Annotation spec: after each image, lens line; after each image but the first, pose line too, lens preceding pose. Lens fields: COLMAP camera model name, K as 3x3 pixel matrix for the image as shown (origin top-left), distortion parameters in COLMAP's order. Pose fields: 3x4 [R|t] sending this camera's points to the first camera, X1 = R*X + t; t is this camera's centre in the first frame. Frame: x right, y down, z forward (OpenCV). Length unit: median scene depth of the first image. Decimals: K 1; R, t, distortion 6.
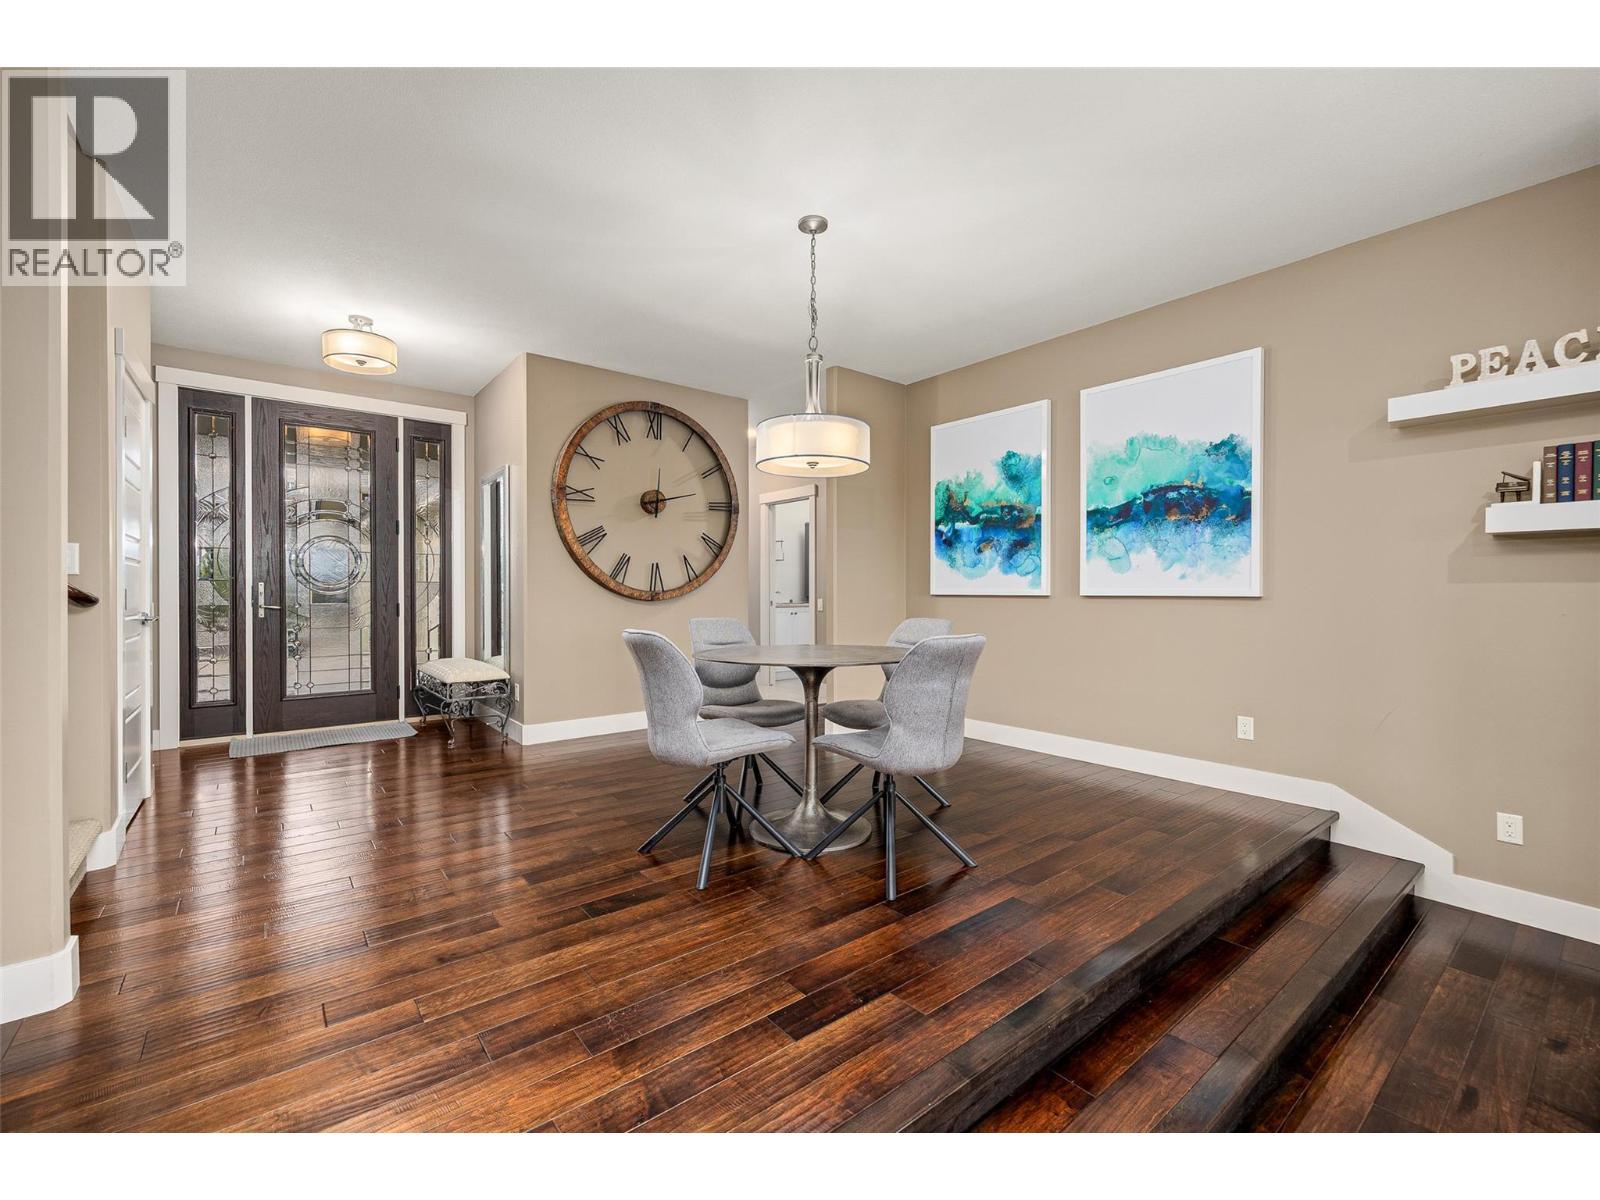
lens RADIAL K [[670.4, 0, 793.1], [0, 670.4, 593.9], [0, 0, 1]] dist [-0.000309, -0.000461]
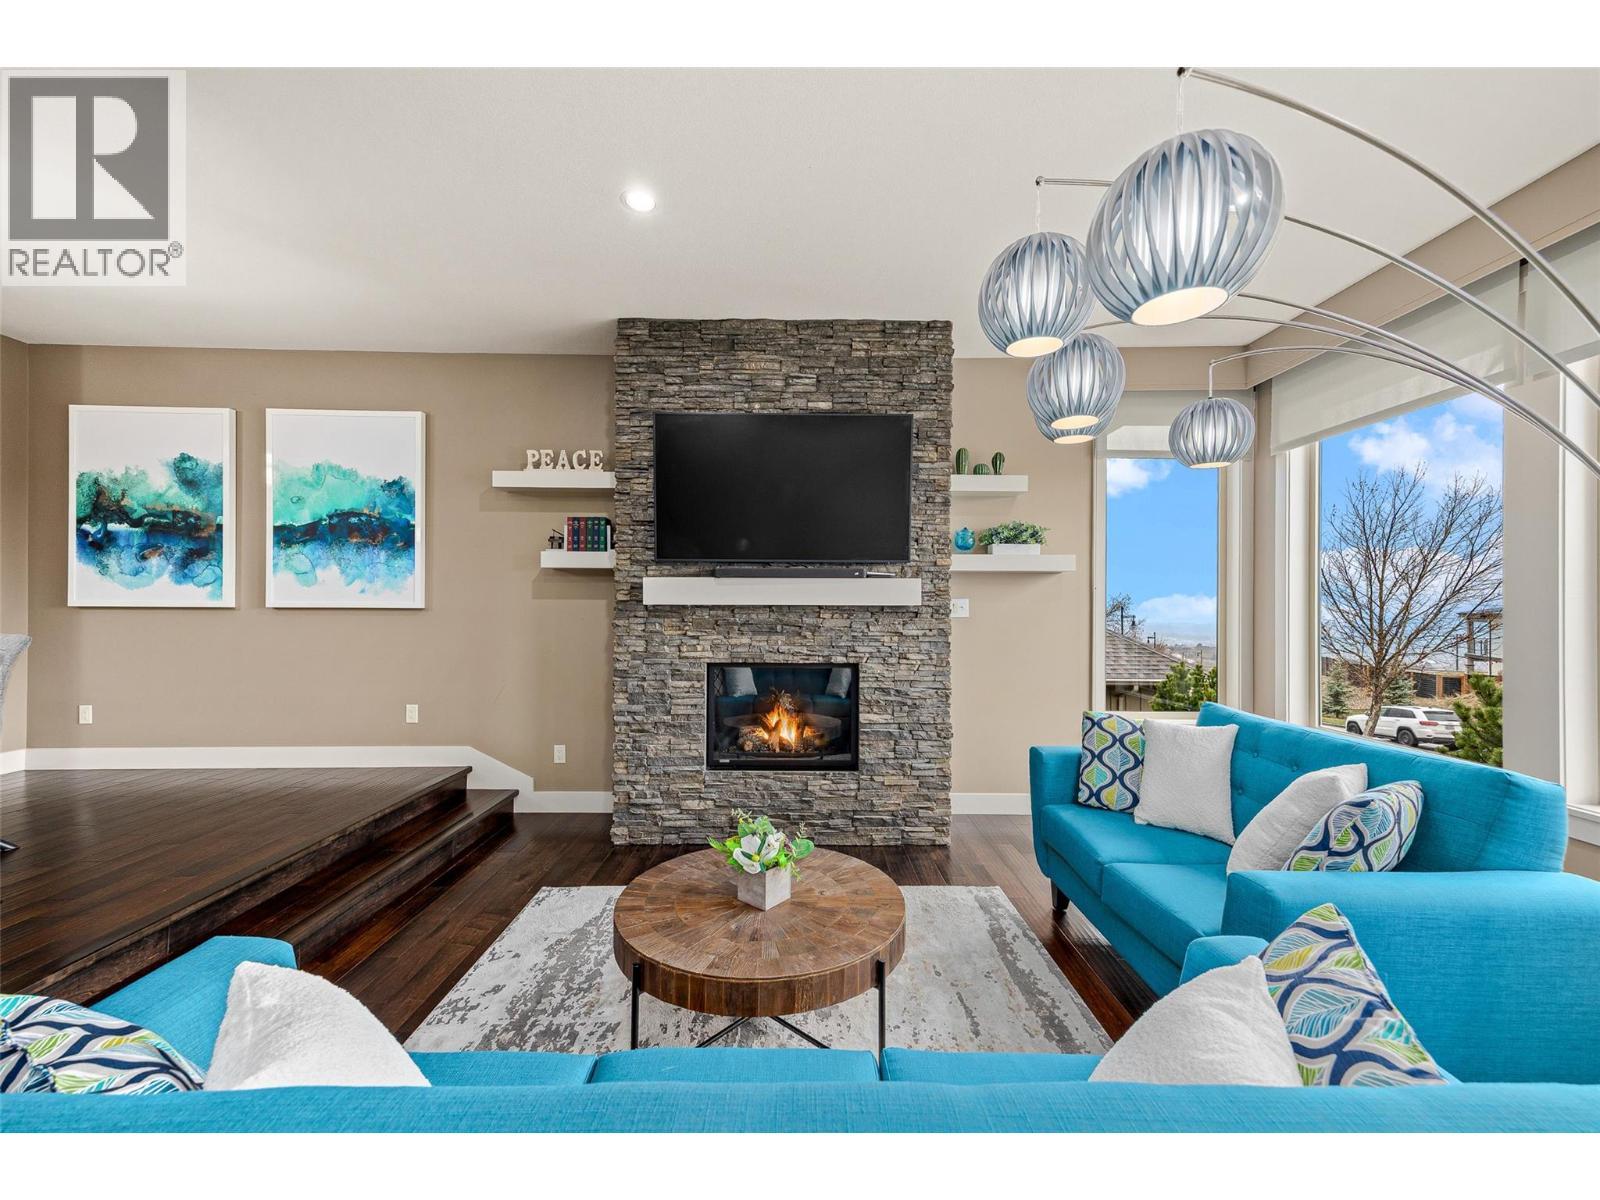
lens RADIAL K [[638.9, 0, 801.9], [0, 638.9, 606.1], [0, 0, 1]] dist [0.011496, -0.000464]
pose [[0.606513, 0.006314, 0.795048, 0.154147], [-0.002571, 0.999979, -0.005980, 0.004635], [-0.795069, 0.001583, 0.606516, -0.278417]]
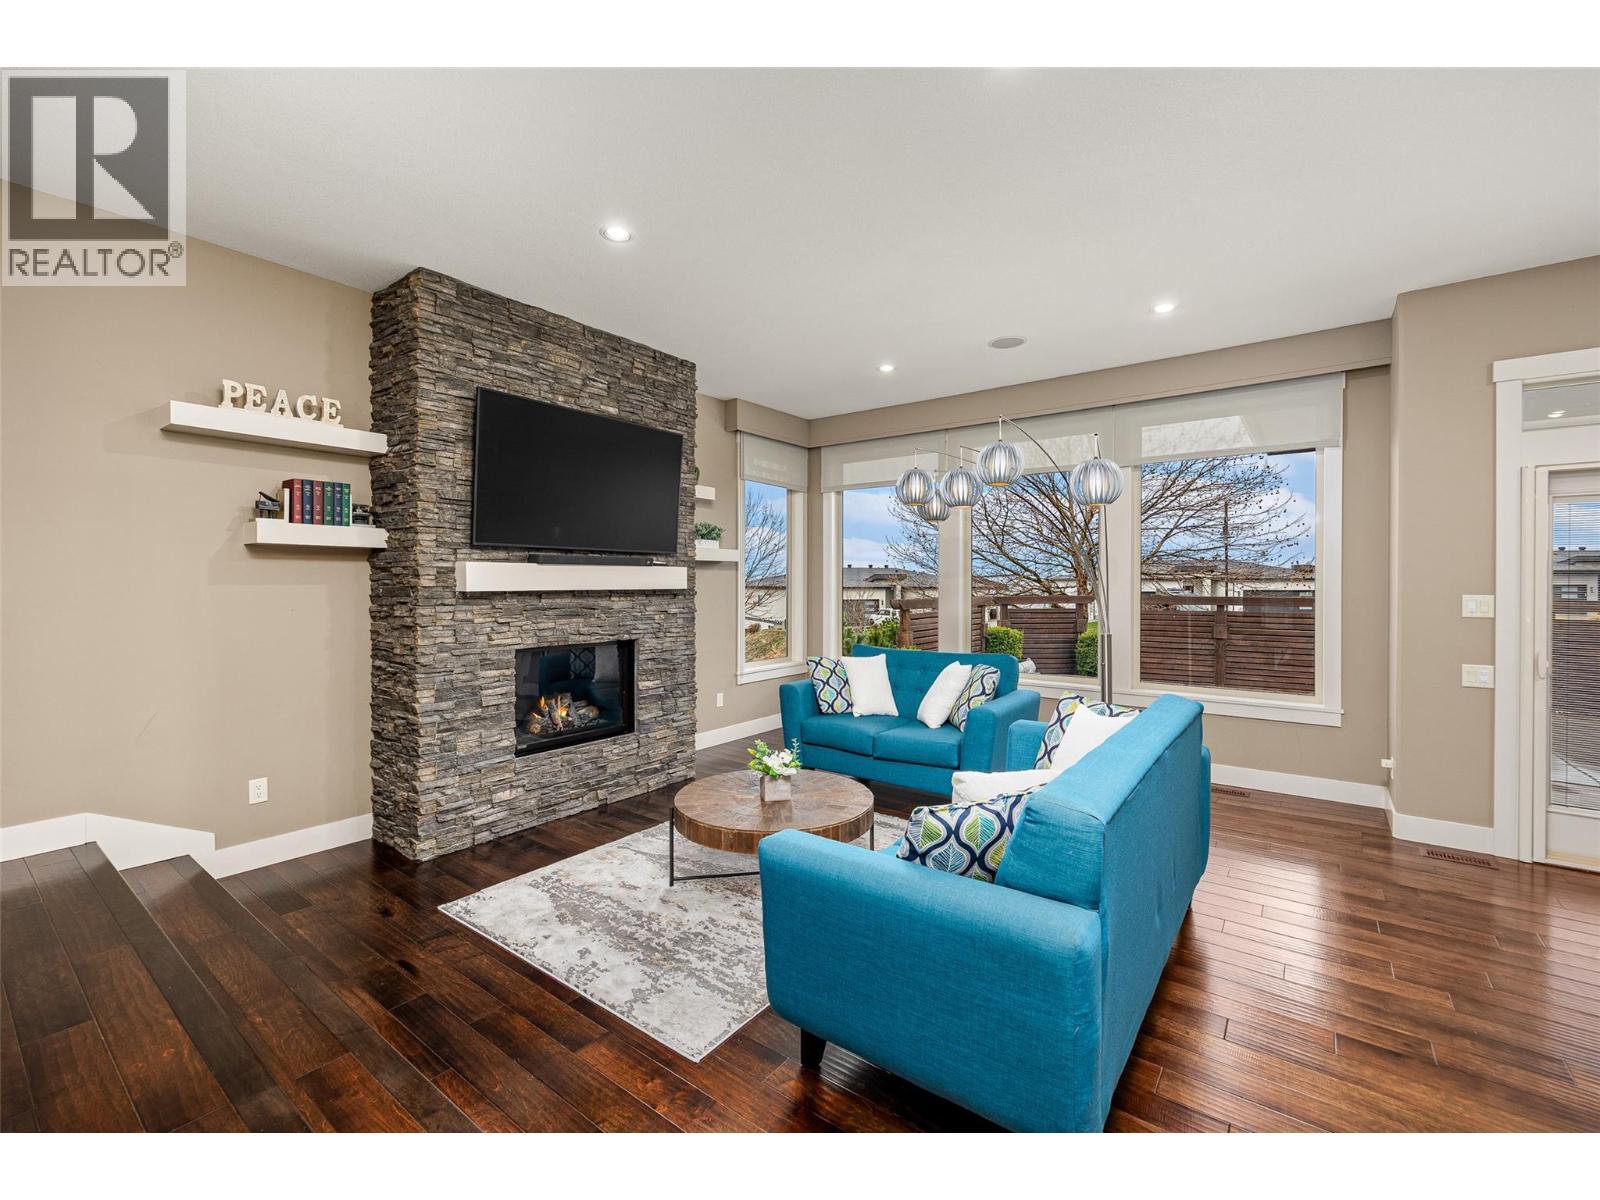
lens RADIAL K [[678.6, 0, 802.5], [0, 678.6, 589.3], [0, 0, 1]] dist [-0.005303, -0.000092]
pose [[-0.264609, -0.007556, 0.964326, -0.253391], [0.003853, 0.999953, 0.008892, -0.011676], [-0.964348, 0.006069, -0.264567, 0.280865]]
